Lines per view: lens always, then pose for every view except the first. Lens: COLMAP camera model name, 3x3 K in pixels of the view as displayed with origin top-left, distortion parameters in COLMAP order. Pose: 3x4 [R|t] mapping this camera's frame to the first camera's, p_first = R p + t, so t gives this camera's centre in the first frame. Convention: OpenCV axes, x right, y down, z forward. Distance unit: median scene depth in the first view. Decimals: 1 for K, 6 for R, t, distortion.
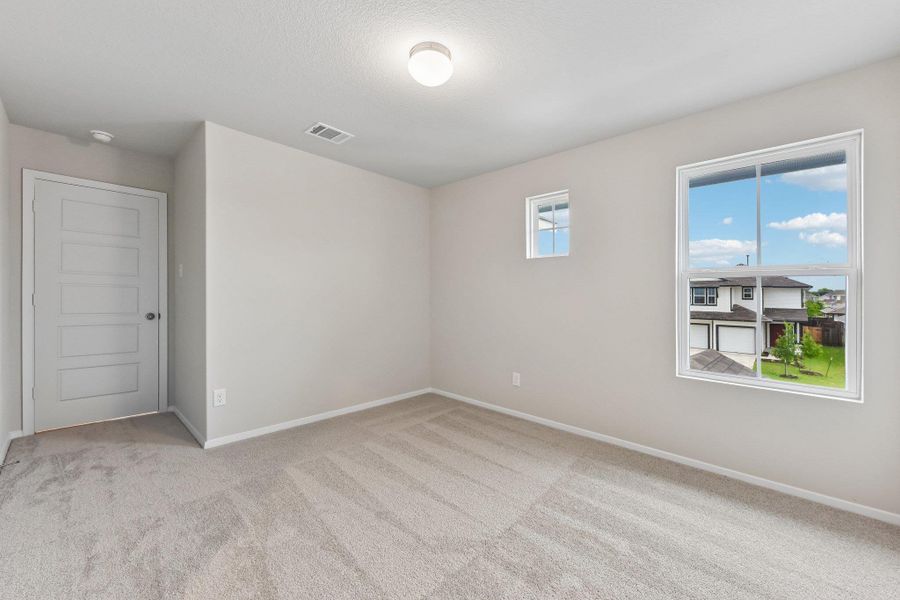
lens RADIAL K [[364.0, 0, 453.2], [0, 364.0, 297.4], [0, 0, 1]] dist [0.000493, 0.000000]
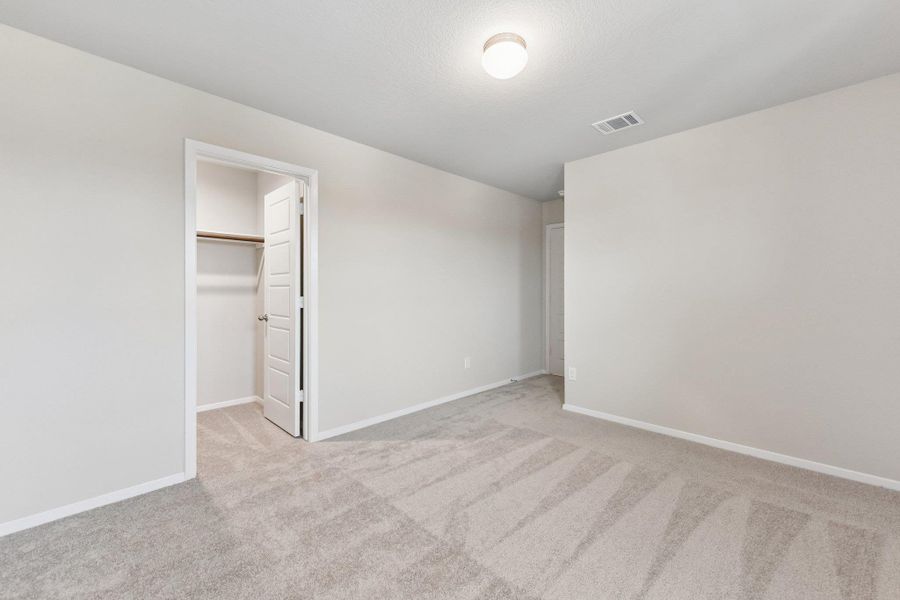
lens RADIAL K [[364.0, 0, 453.2], [0, 364.0, 297.4], [0, 0, 1]] dist [0.000493, 0.000000]
pose [[-0.021843, 0.001287, -0.999761, 0.724154], [-0.007167, 0.999973, 0.001444, 0.011925], [0.999736, 0.007197, -0.021833, 0.693588]]
